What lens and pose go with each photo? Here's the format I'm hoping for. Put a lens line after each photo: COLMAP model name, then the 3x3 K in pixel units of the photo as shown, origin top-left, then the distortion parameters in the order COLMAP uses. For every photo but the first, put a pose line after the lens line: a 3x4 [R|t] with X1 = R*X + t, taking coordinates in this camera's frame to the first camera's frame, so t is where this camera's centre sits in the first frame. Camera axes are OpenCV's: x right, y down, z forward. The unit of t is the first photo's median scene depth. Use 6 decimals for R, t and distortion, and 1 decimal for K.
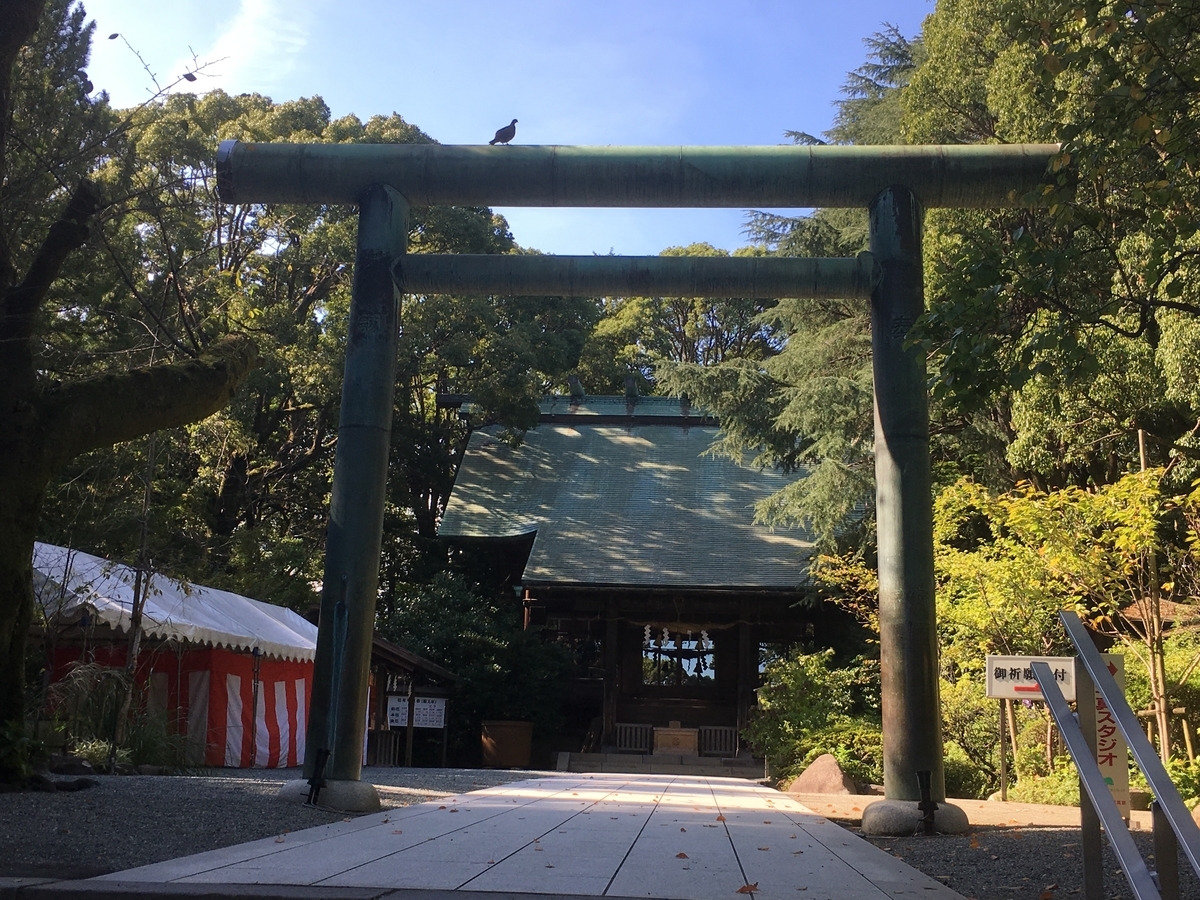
lens RADIAL K [[1472.9, 0, 600.0], [0, 1472.9, 450.0], [0, 0, 1]] dist [0.064790, 0.000379]
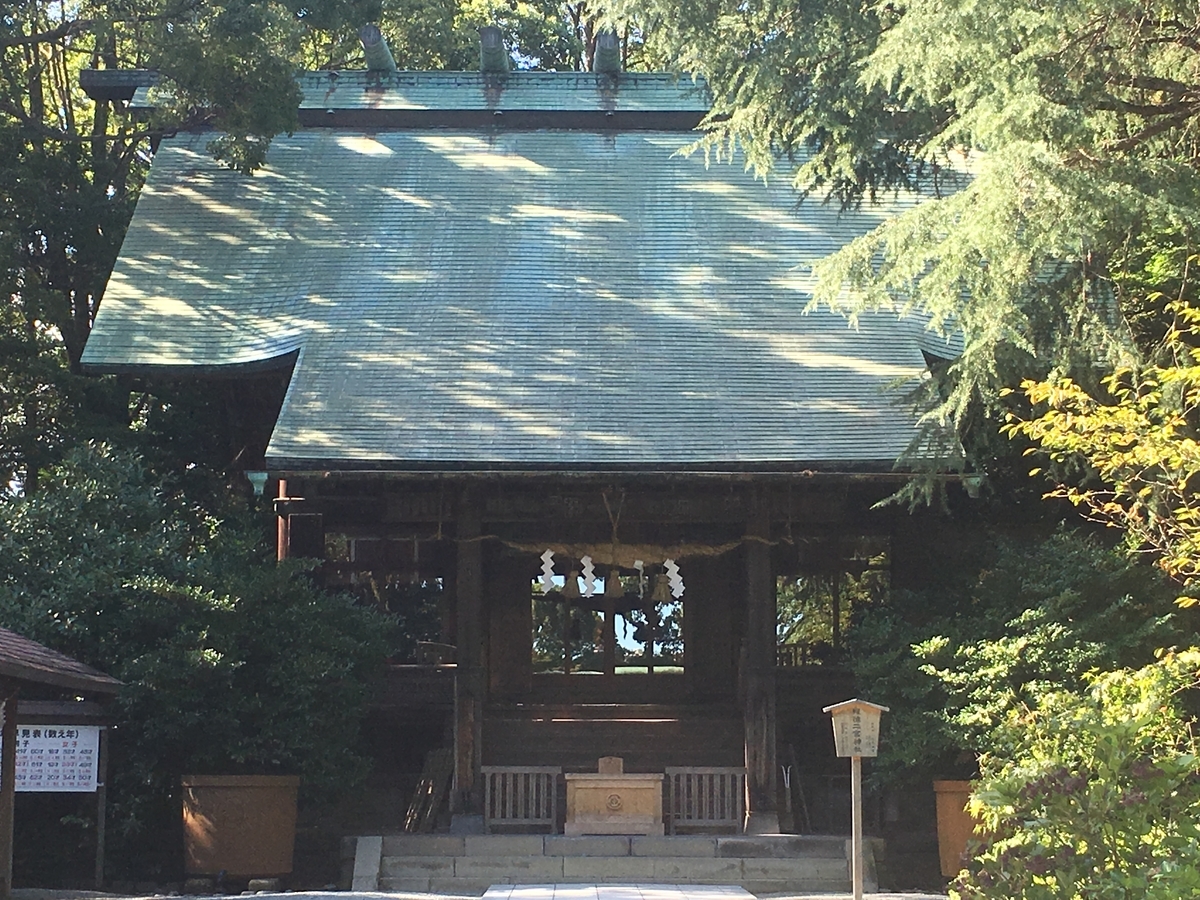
lens RADIAL K [[2435.2, 0, 600.0], [0, 2435.2, 450.0], [0, 0, 1]] dist [0.322740, -3.644078]
pose [[0.997131, -0.018380, 0.073429, -0.006394], [0.011939, 0.996118, 0.087215, 0.021051], [-0.074747, -0.086088, 0.993480, 0.241293]]
